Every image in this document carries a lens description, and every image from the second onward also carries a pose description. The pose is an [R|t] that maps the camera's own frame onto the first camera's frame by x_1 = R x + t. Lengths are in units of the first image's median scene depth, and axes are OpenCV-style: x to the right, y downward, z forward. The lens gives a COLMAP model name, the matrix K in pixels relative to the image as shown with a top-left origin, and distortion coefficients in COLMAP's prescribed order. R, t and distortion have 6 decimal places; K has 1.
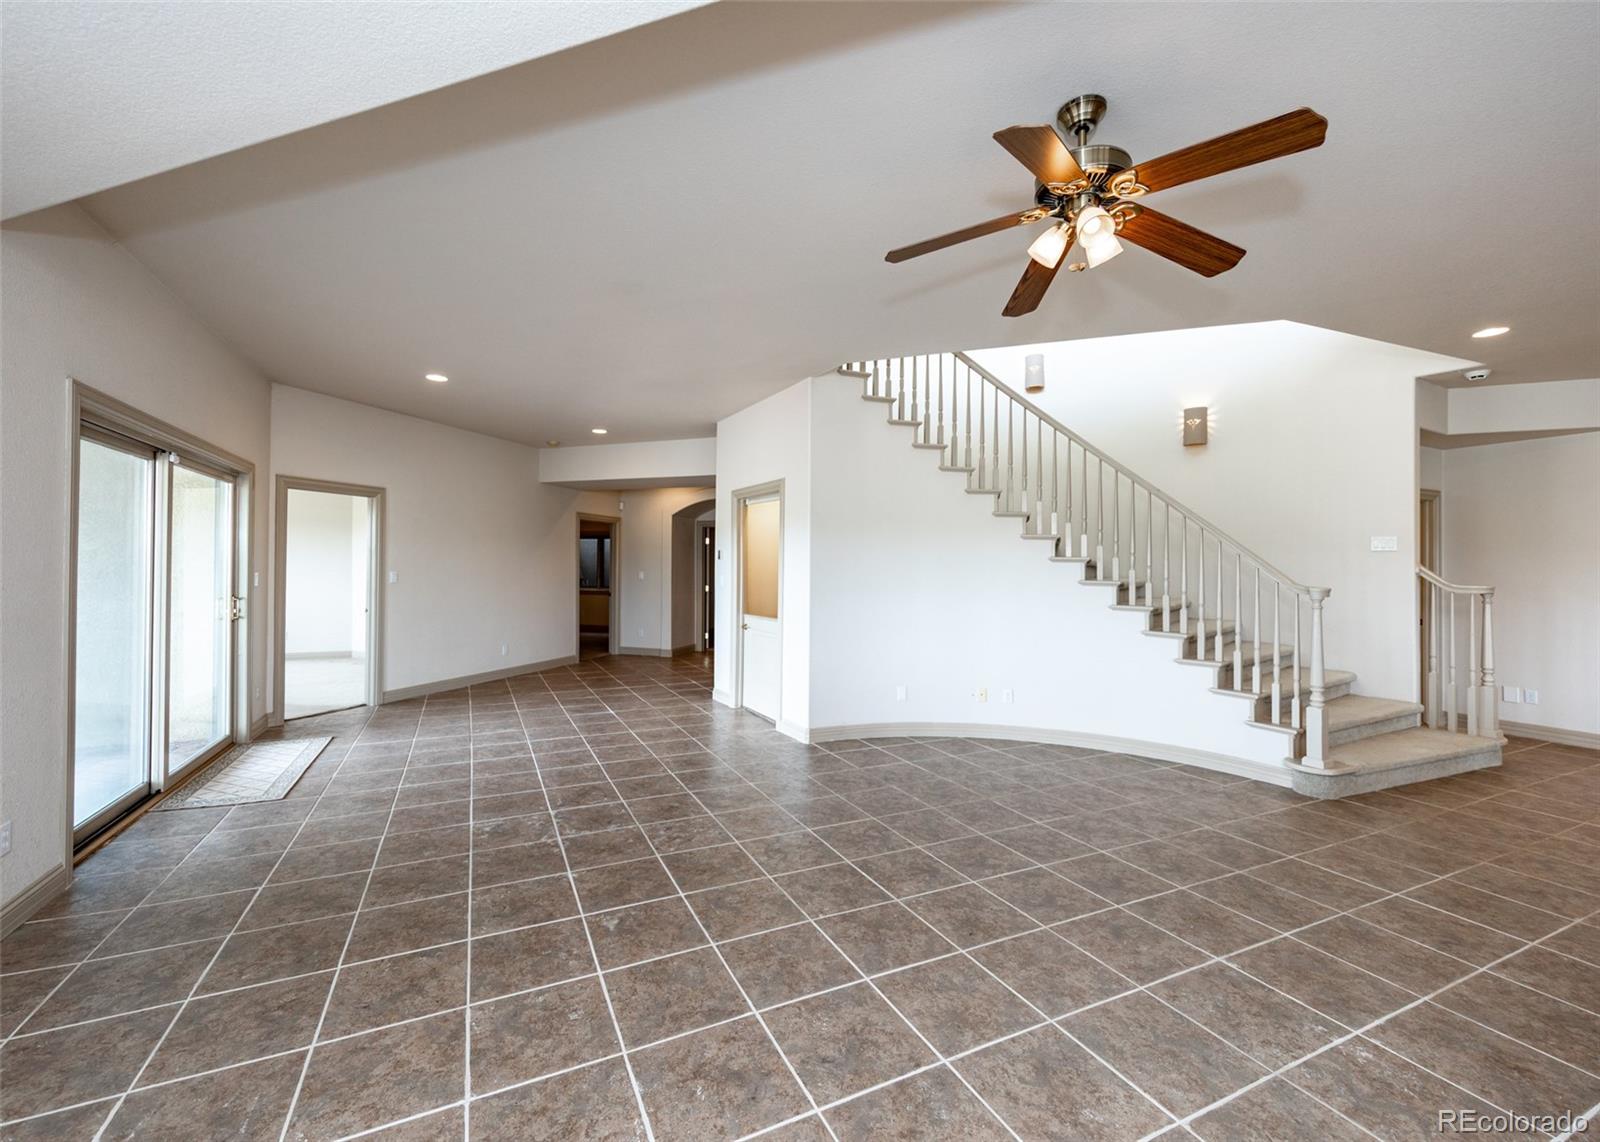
lens RADIAL K [[664.7, 0, 780.1], [0, 664.7, 563.4], [0, 0, 1]] dist [0.001158, -0.000061]
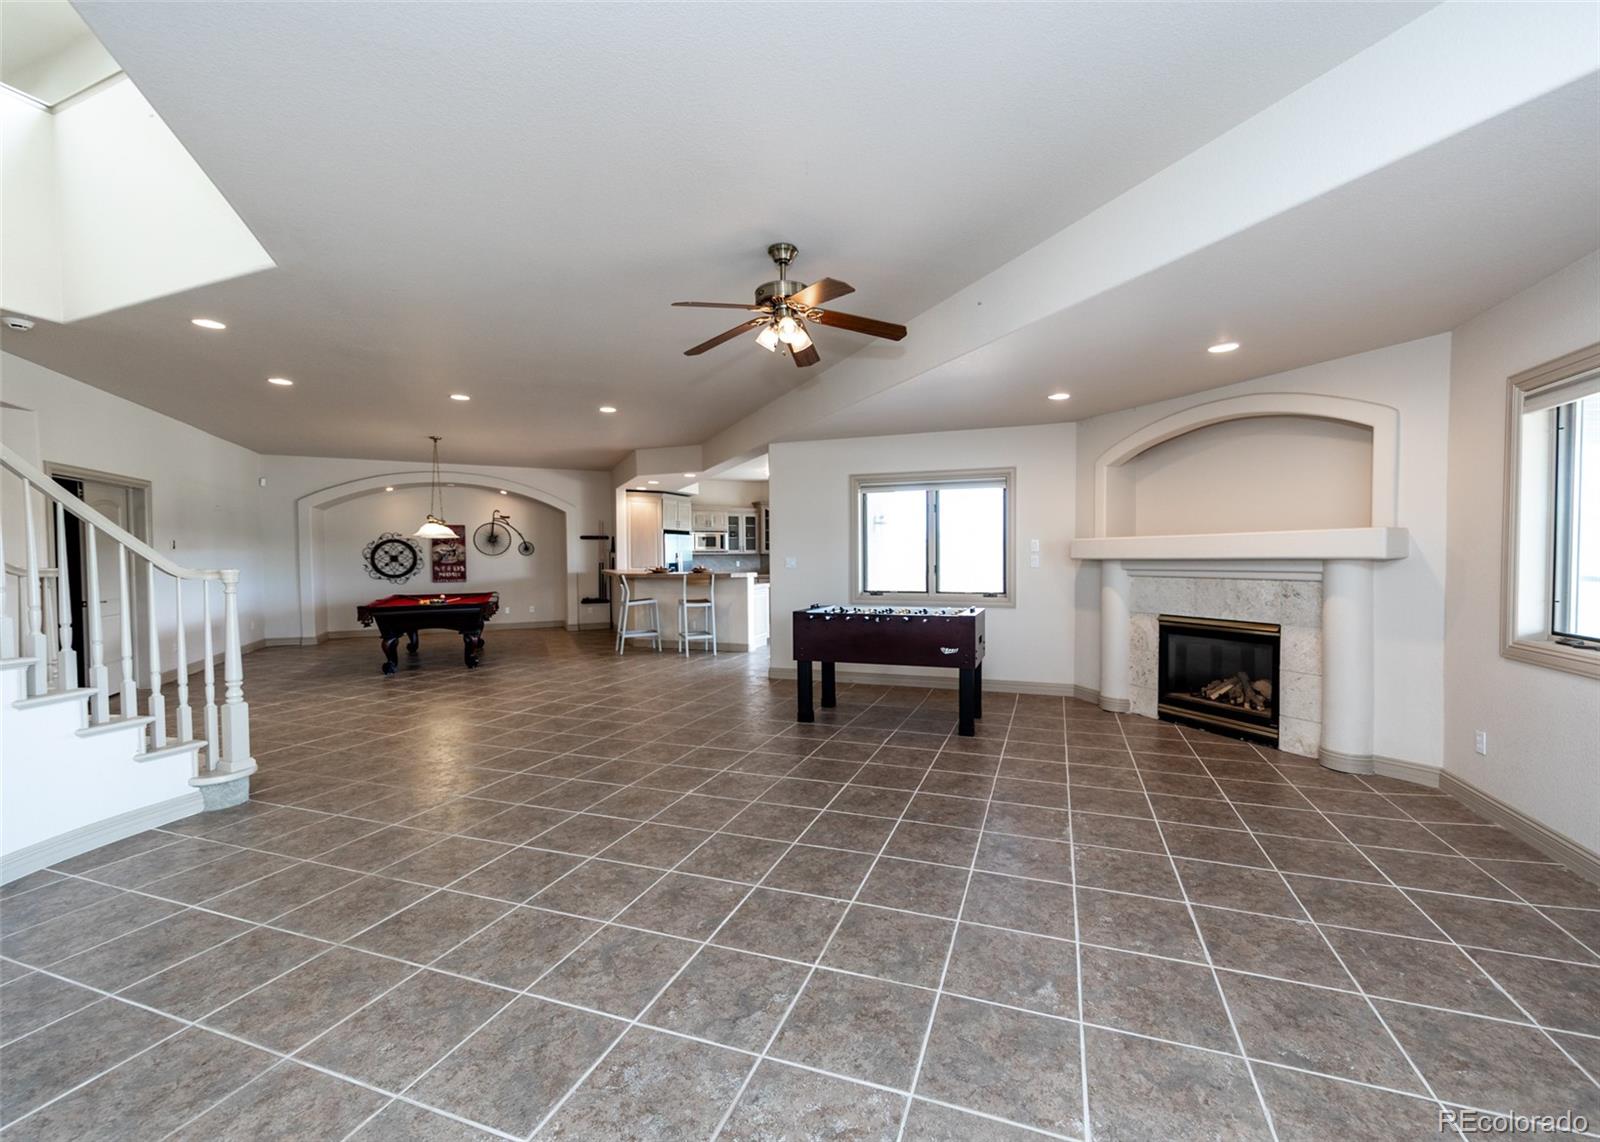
lens RADIAL K [[662.7, 0, 833.8], [0, 662.7, 572.2], [0, 0, 1]] dist [0.002126, -0.000033]
pose [[-0.727864, -0.021410, 0.685387, -0.468018], [-0.000868, 0.999540, 0.030302, 0.018482], [-0.685721, 0.021461, -0.727548, 1.359332]]
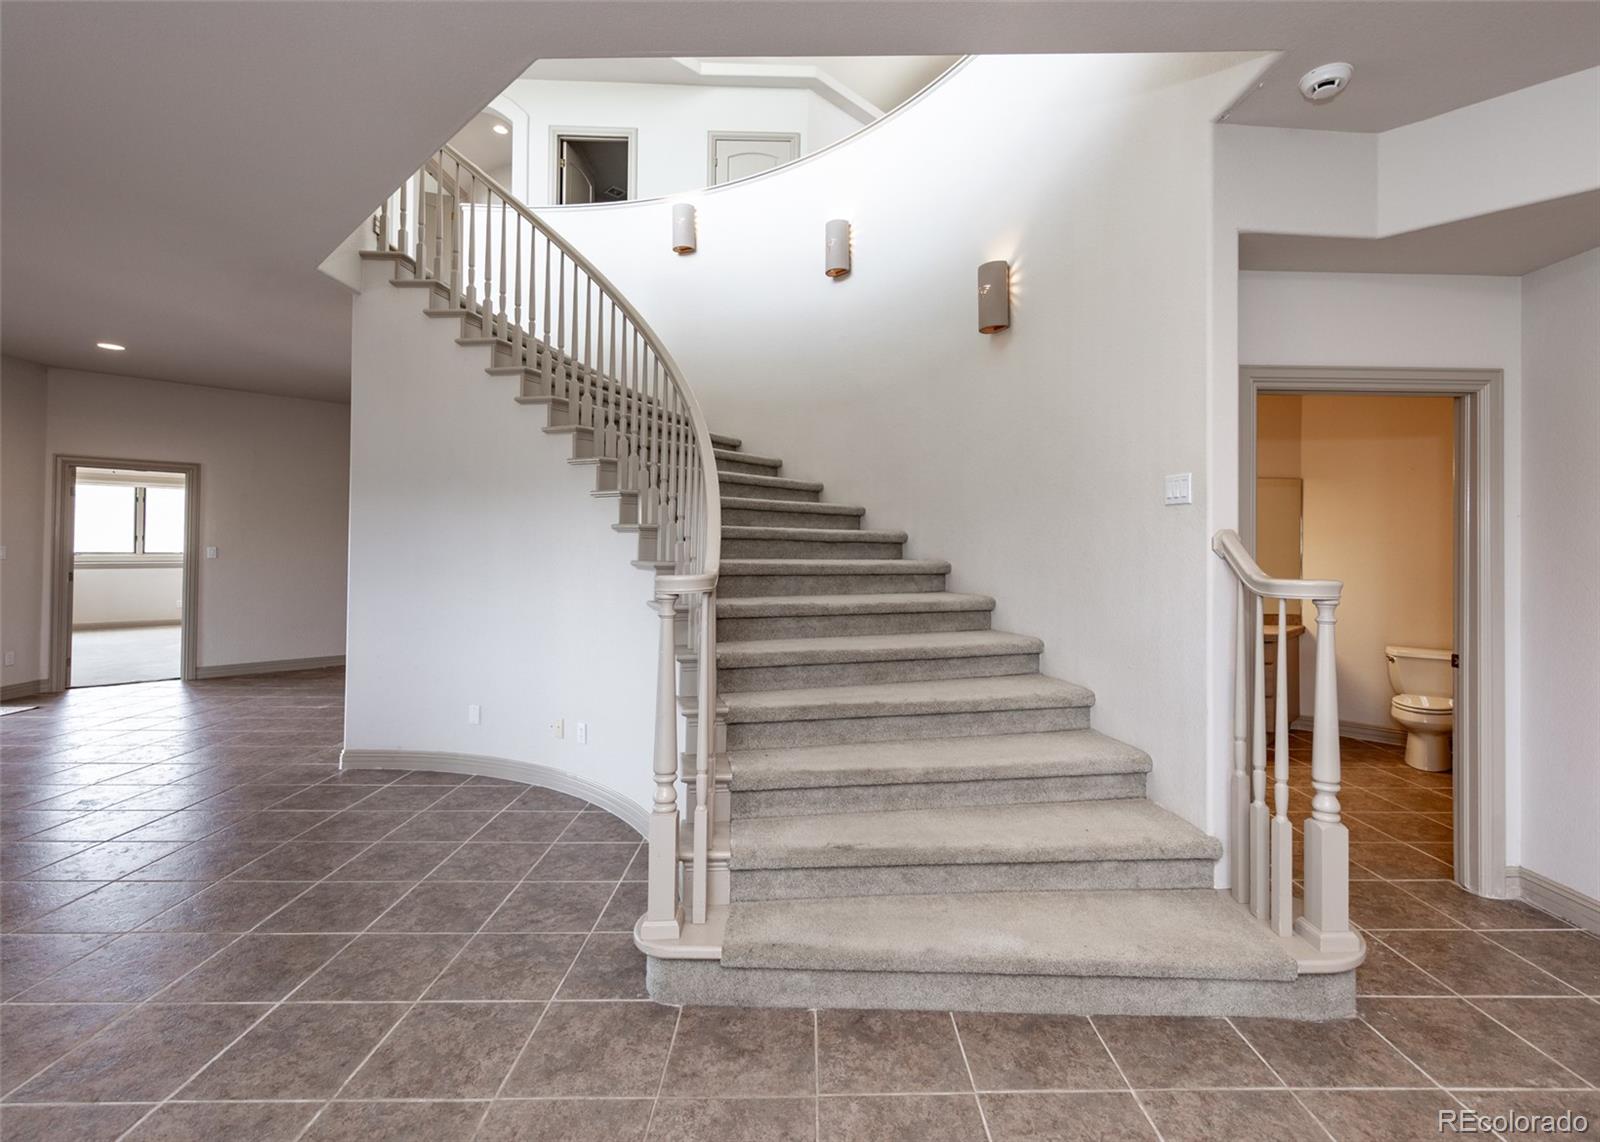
lens RADIAL K [[750.8, 0, 831.5], [0, 750.8, 538.5], [0, 0, 1]] dist [-0.002199, -0.000341]
pose [[0.920594, -0.004020, -0.390501, 1.424284], [-0.000602, 0.999931, -0.011713, 0.022681], [0.390521, 0.011018, 0.920528, 0.660197]]
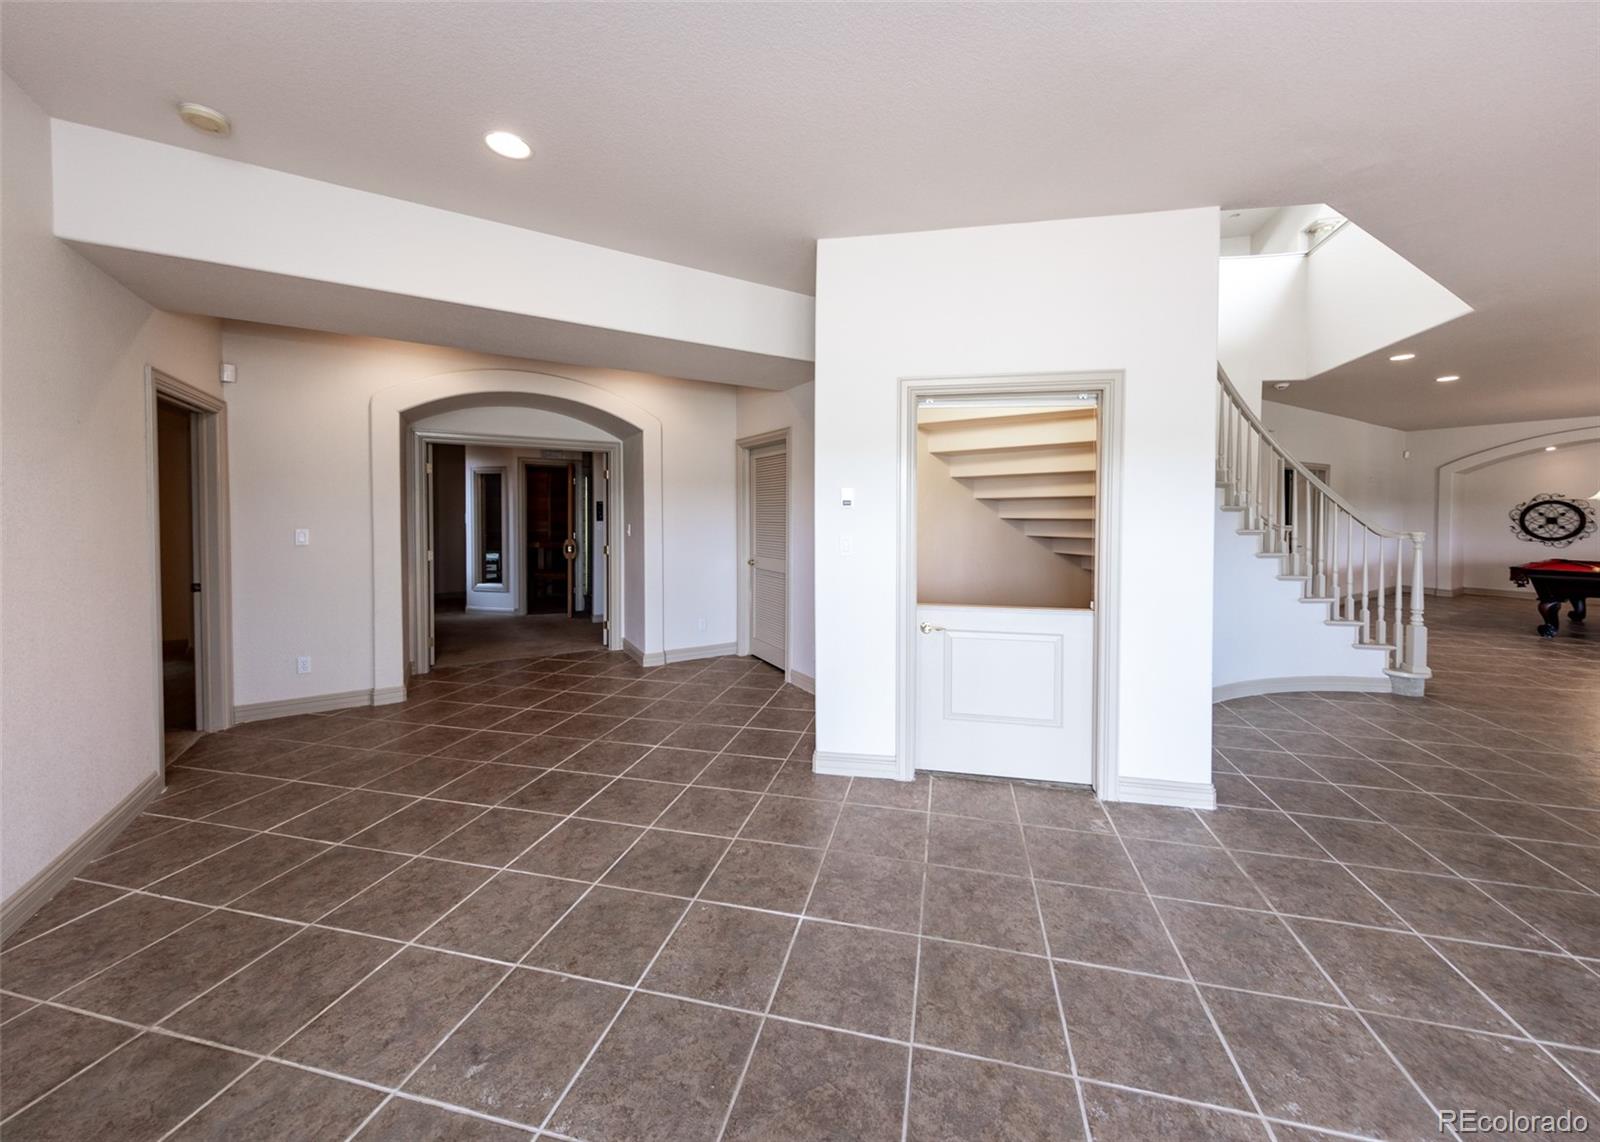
lens RADIAL K [[573.7, 0, 813.9], [0, 573.7, 521.2], [0, 0, 1]] dist [0.005971, -0.000230]
pose [[0.614936, -0.020144, 0.788320, -0.949683], [-0.002646, 0.999615, 0.027607, -0.012075], [-0.788572, -0.019063, 0.614646, 1.535030]]
